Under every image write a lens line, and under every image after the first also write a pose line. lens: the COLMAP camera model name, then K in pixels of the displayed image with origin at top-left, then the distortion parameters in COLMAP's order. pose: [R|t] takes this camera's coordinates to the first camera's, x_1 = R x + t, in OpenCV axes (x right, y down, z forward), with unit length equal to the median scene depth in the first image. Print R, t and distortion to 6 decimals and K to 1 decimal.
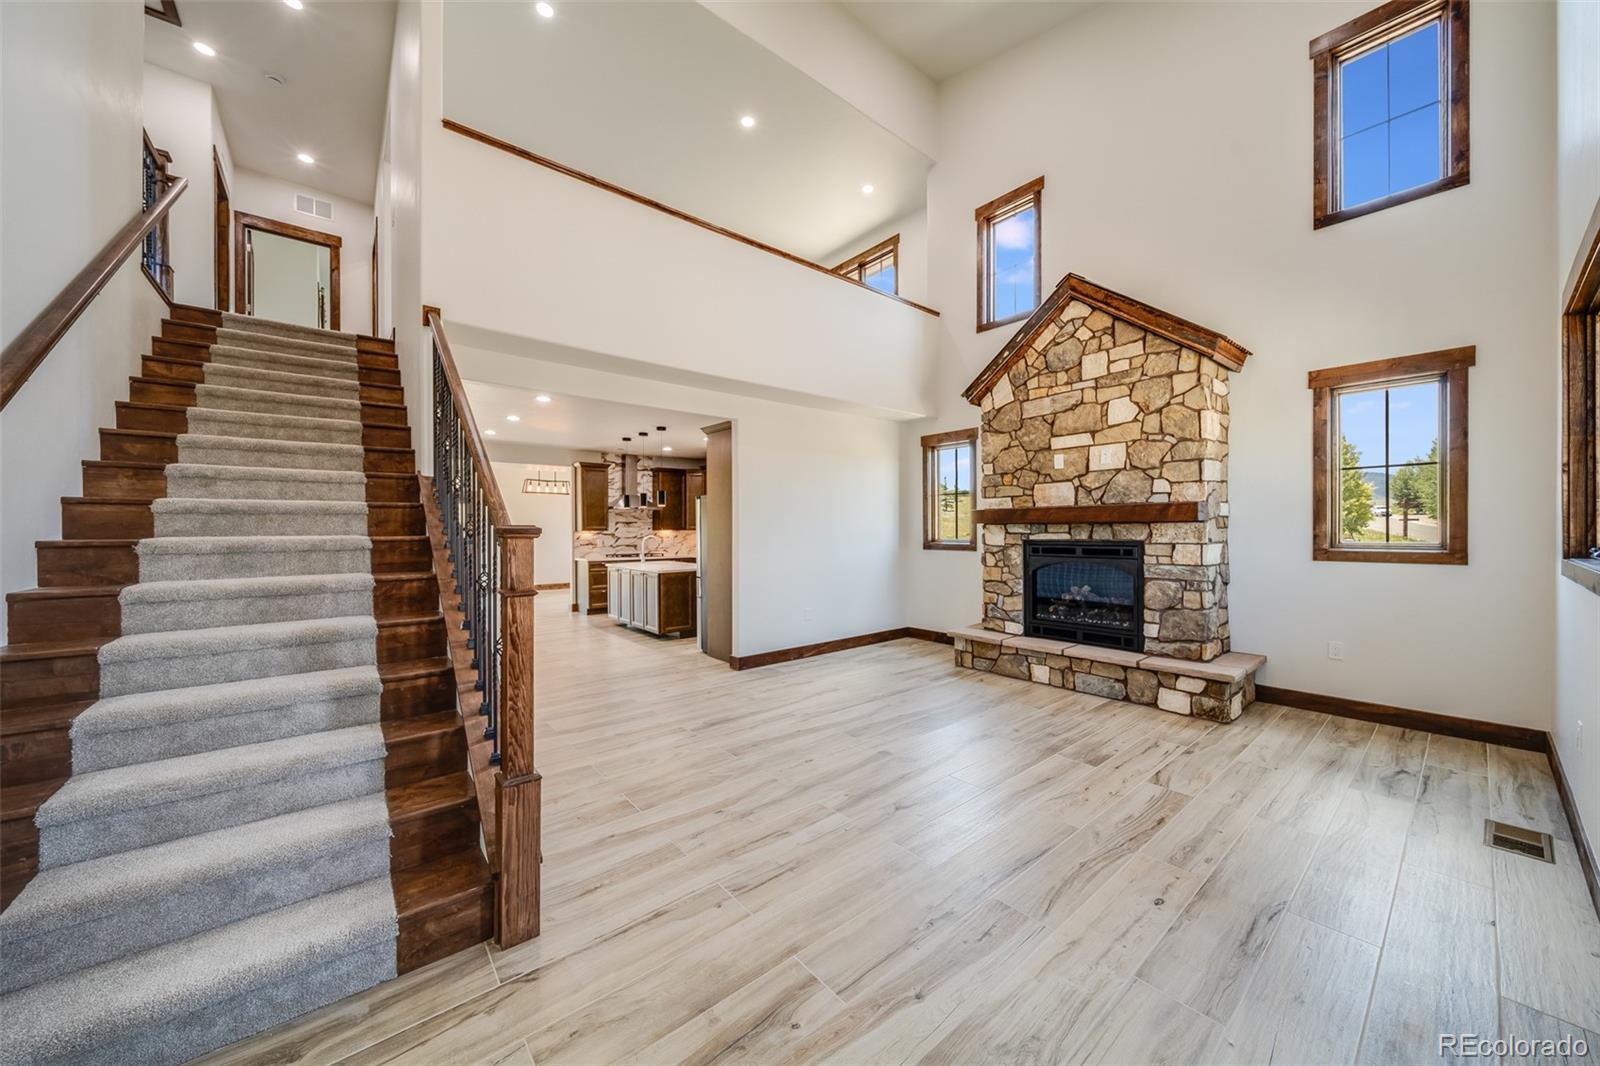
lens RADIAL K [[564.5, 0, 794.7], [0, 564.5, 532.3], [0, 0, 1]] dist [-0.000752, -0.000020]
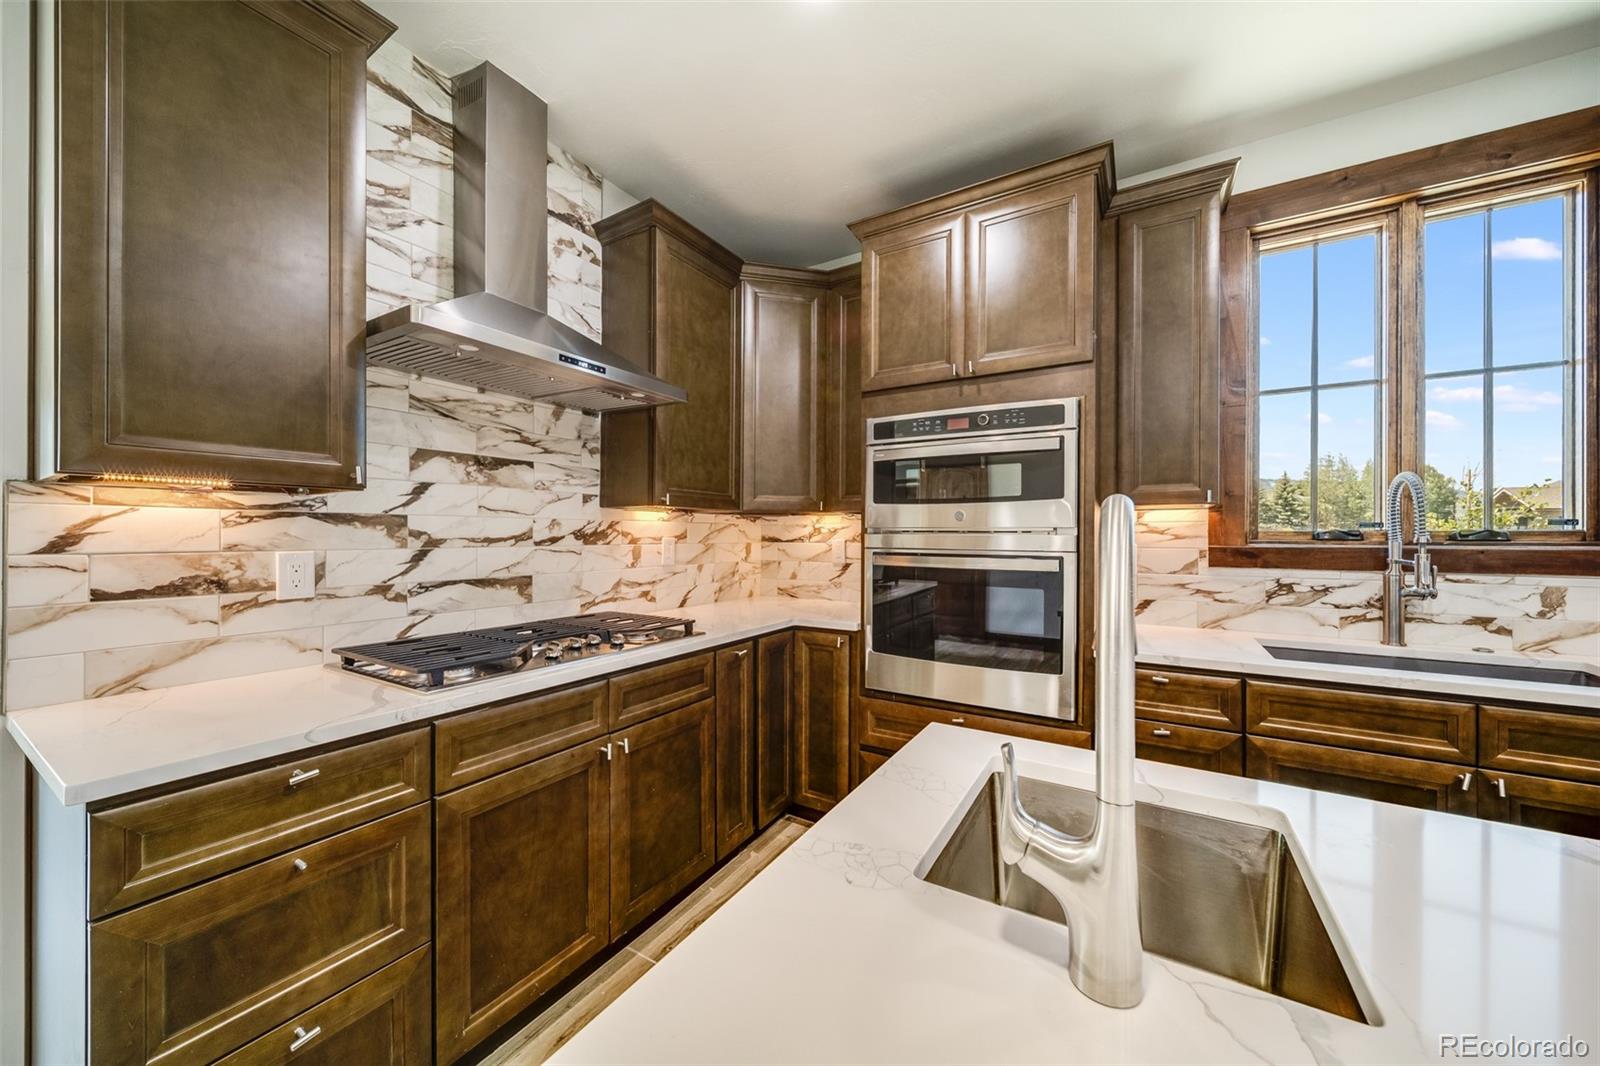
lens RADIAL K [[564.5, 0, 798.9], [0, 564.5, 535.7], [0, 0, 1]] dist [-0.000752, -0.000020]
pose [[0.945929, 0.006178, 0.324315, -0.534695], [-0.003081, 0.999945, -0.010062, 0.019900], [-0.324360, 0.008518, 0.945896, 1.633518]]
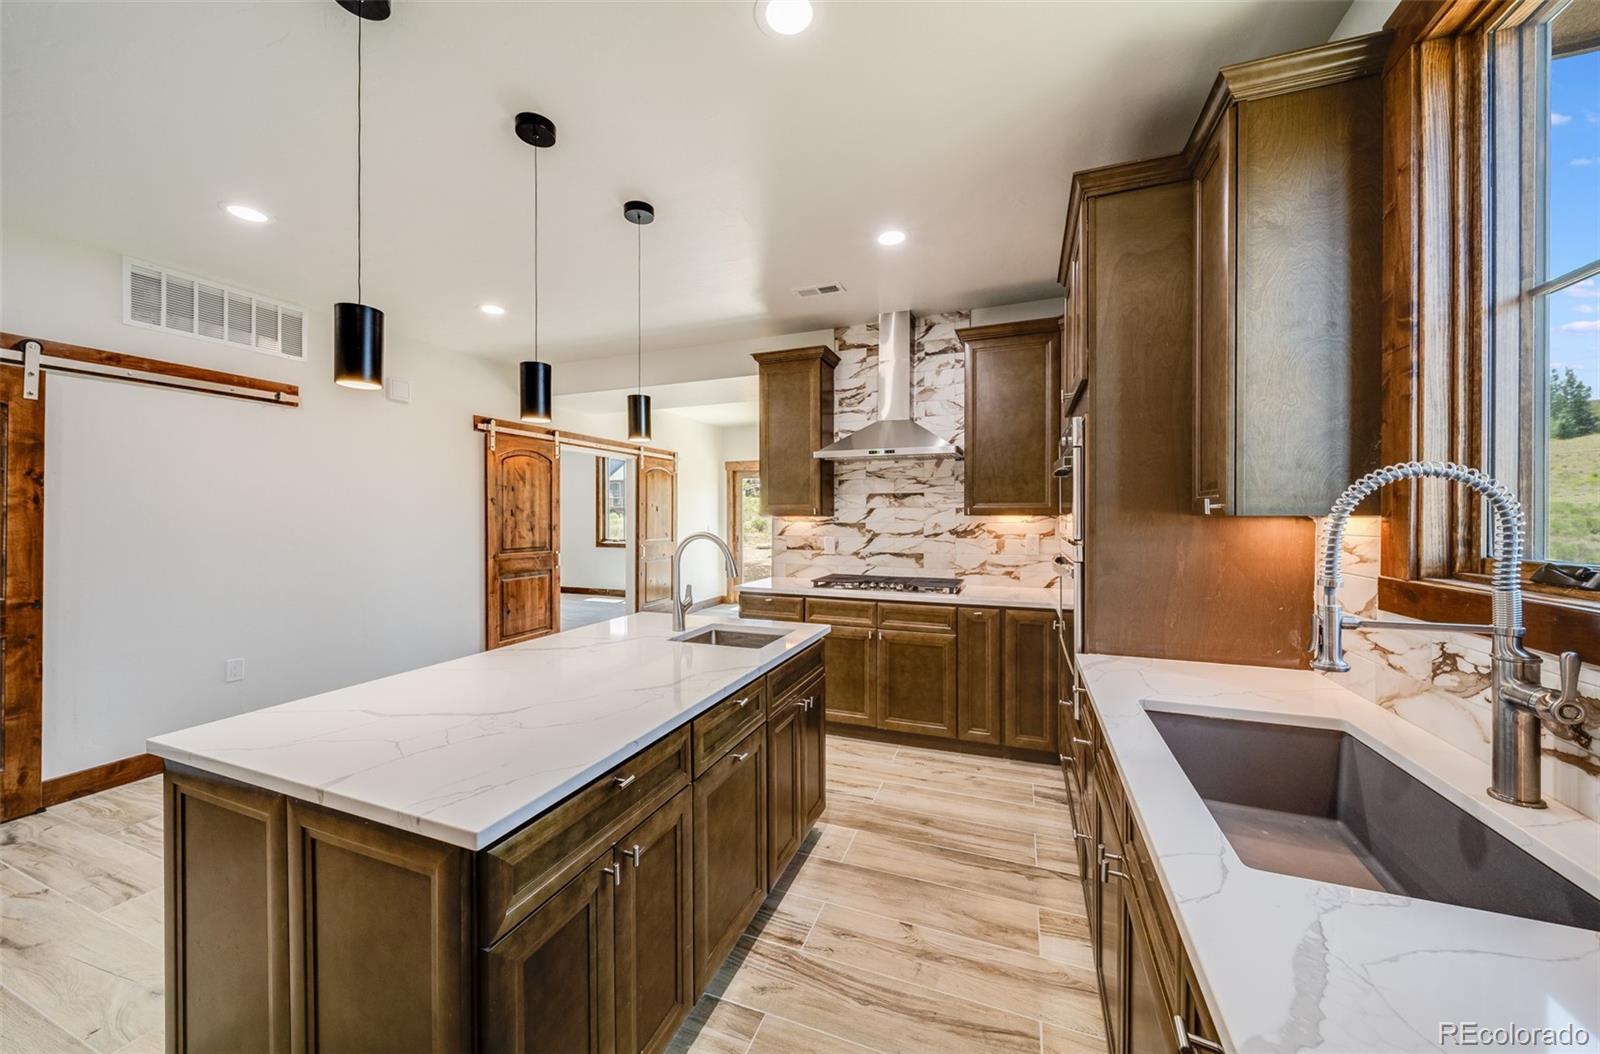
lens RADIAL K [[594.5, 0, 795.6], [0, 594.5, 511.6], [0, 0, 1]] dist [-0.001163, -0.000197]
pose [[0.473855, 0.001055, -0.880602, 0.060089], [-0.010009, 0.999941, -0.004188, -0.007229], [0.880546, 0.010798, 0.473837, 1.545902]]
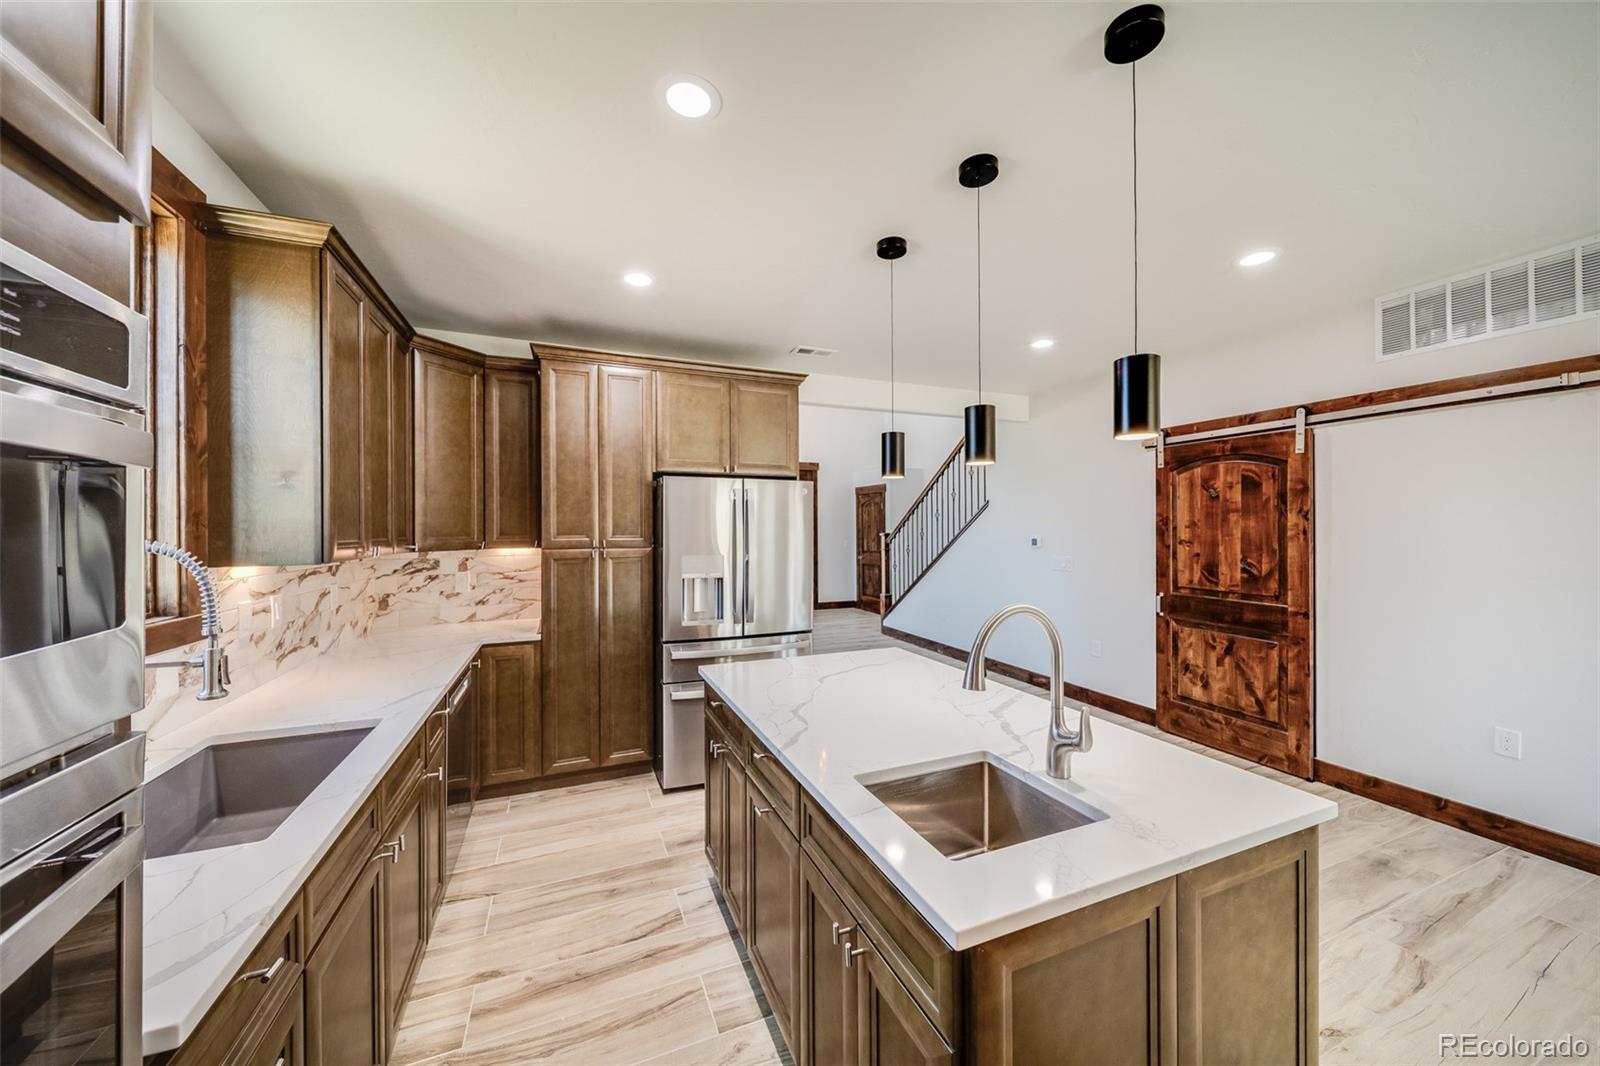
lens RADIAL K [[564.5, 0, 796.8], [0, 564.5, 530.3], [0, 0, 1]] dist [-0.000752, -0.000020]
pose [[-0.955365, 0.012756, 0.295154, -1.825559], [0.016194, 0.999826, 0.009207, -0.108661], [-0.294985, 0.013575, -0.955405, 3.436619]]
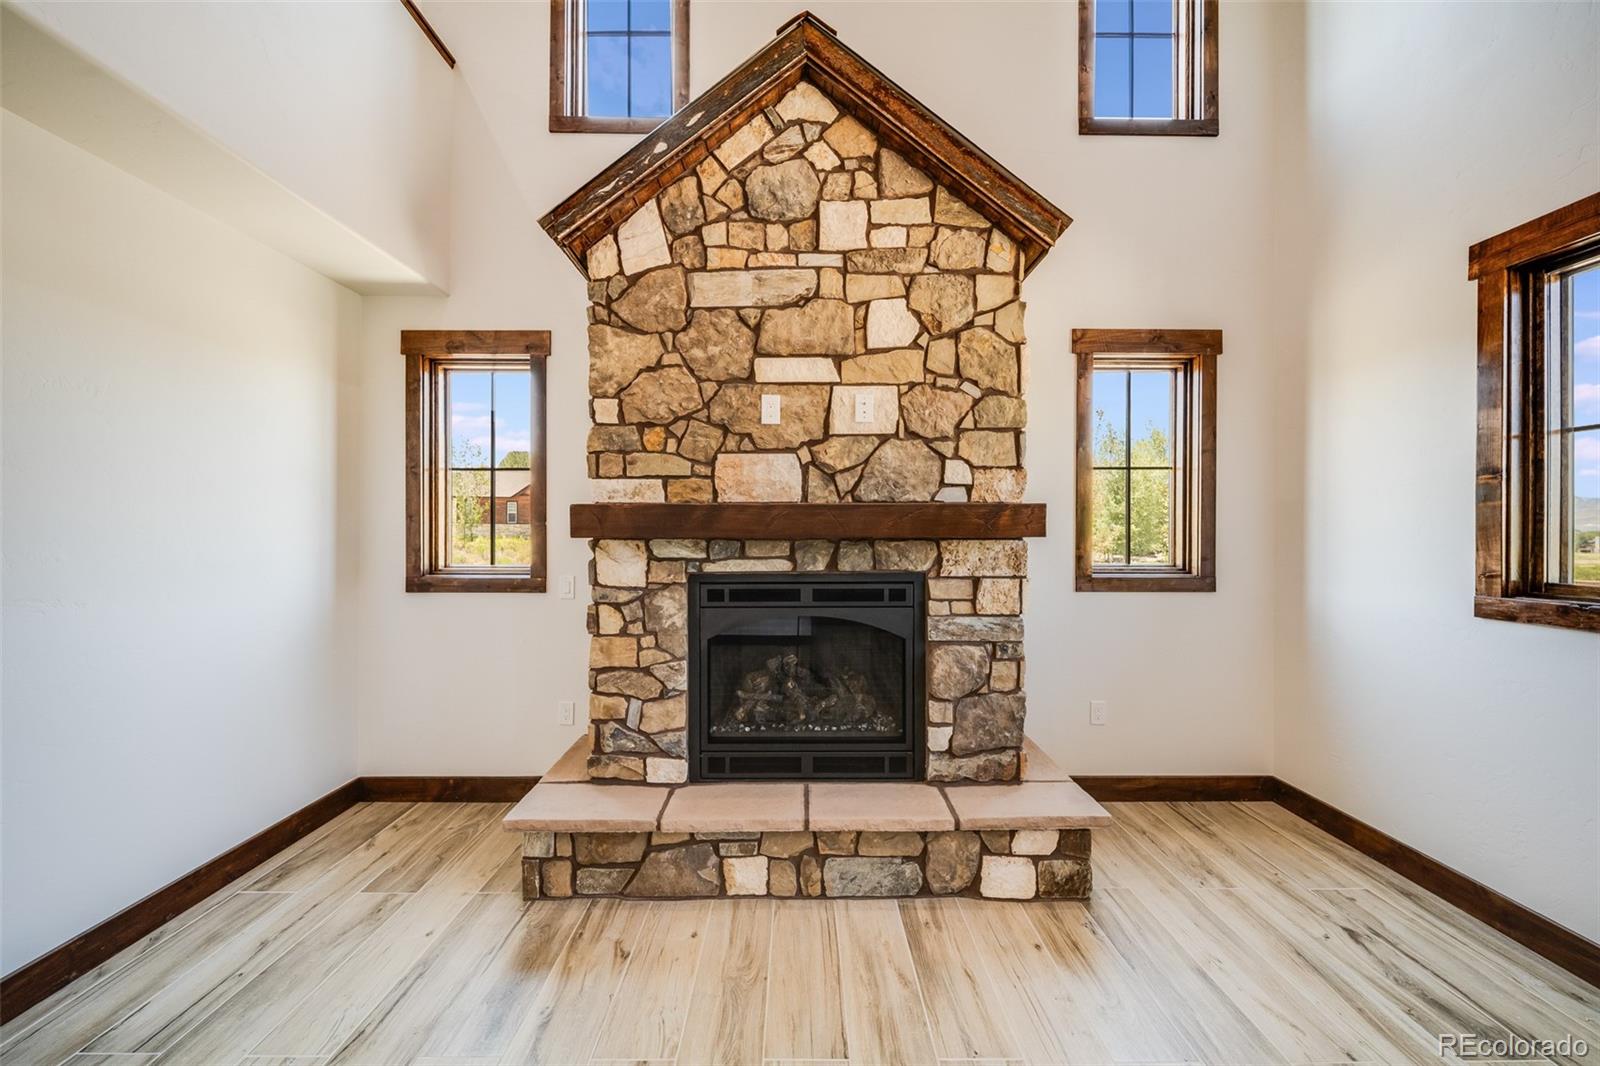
lens RADIAL K [[564.5, 0, 799.8], [0, 564.5, 529.3], [0, 0, 1]] dist [-0.000752, -0.000020]
pose [[0.630551, 0.004865, 0.776133, 0.117013], [0.000093, 0.999980, -0.006344, -0.021438], [-0.776148, 0.004073, 0.630538, 0.706419]]
